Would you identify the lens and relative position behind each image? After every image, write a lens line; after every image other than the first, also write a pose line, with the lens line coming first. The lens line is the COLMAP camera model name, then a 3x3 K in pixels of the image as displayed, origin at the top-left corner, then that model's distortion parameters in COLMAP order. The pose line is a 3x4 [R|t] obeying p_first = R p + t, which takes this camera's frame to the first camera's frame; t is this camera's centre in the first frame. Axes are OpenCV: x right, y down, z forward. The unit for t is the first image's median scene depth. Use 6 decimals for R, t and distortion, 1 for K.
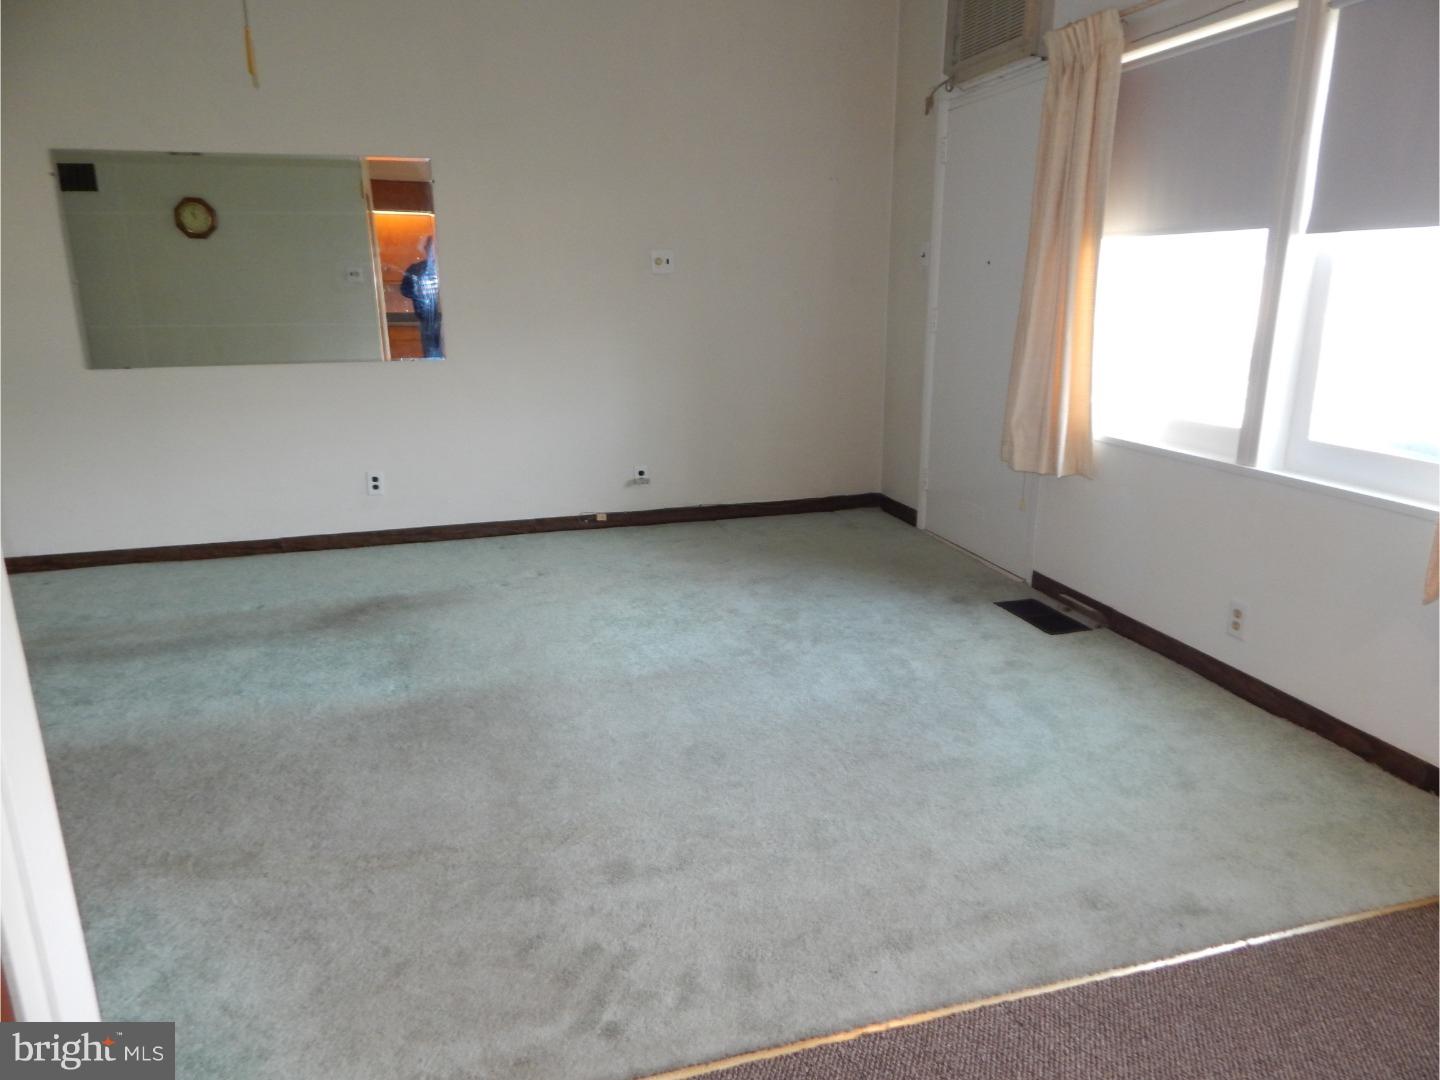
lens RADIAL K [[939.4, 0, 720.0], [0, 939.4, 540.0], [0, 0, 1]] dist [0.001401, -0.000536]
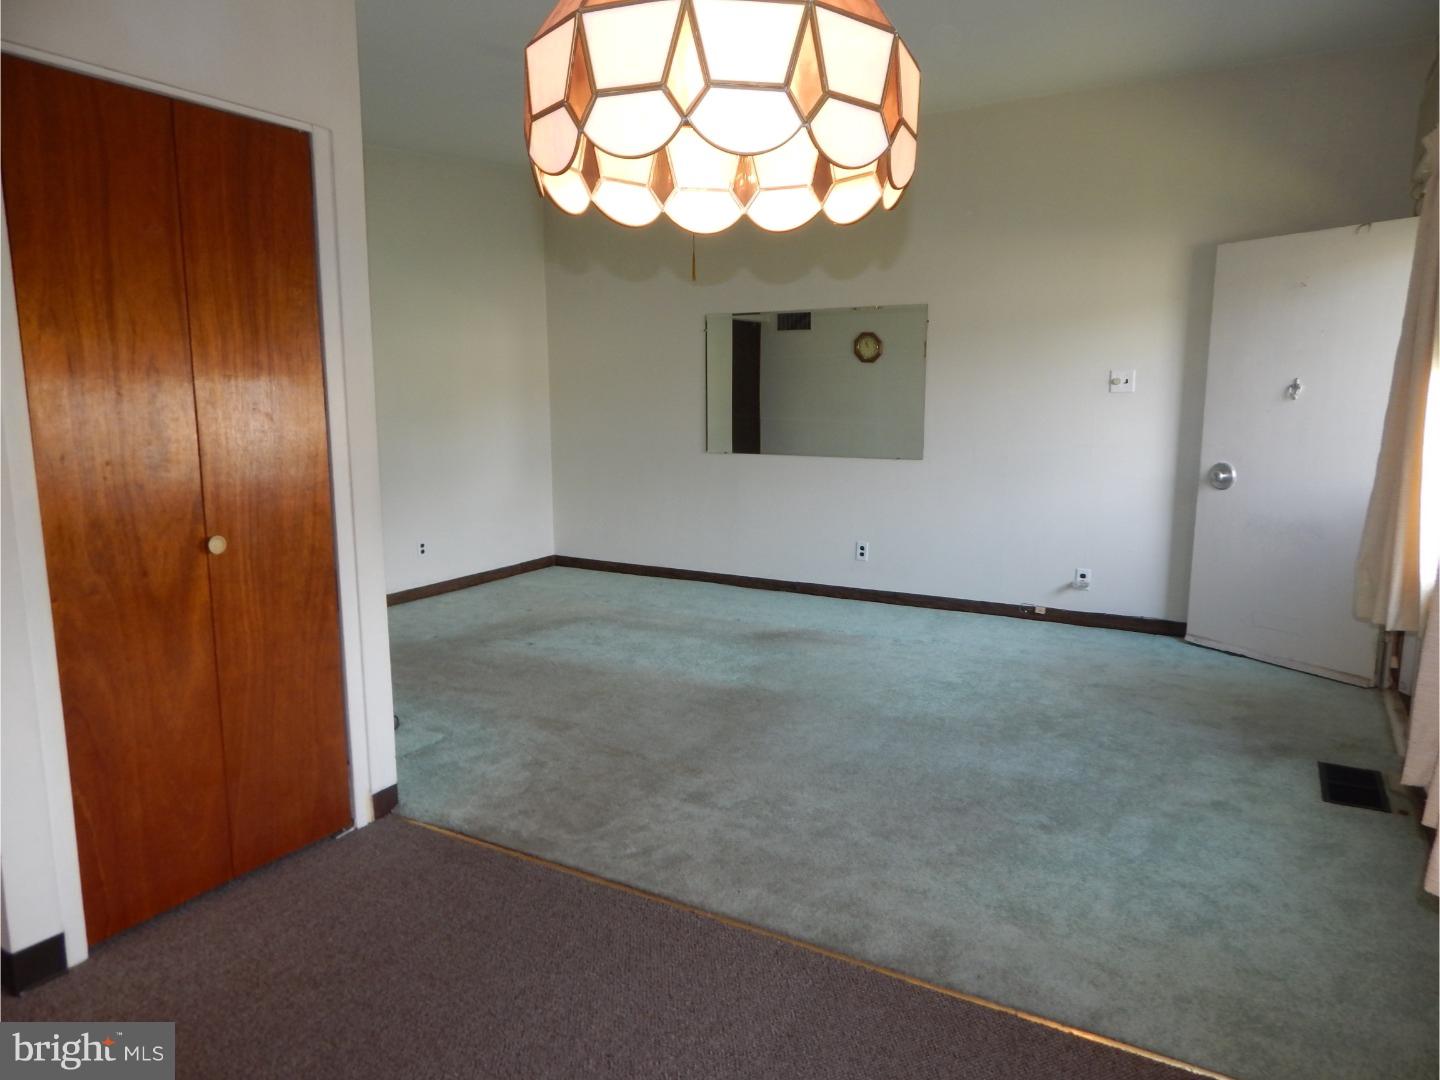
lens RADIAL K [[919.8, 0, 720.0], [0, 919.8, 540.0], [0, 0, 1]] dist [-0.000016, -0.001262]
pose [[0.698634, 0.118422, -0.705611, 0.506332], [-0.192774, 0.980892, -0.026245, -0.006883], [0.689020, 0.154359, 0.708113, -0.033239]]
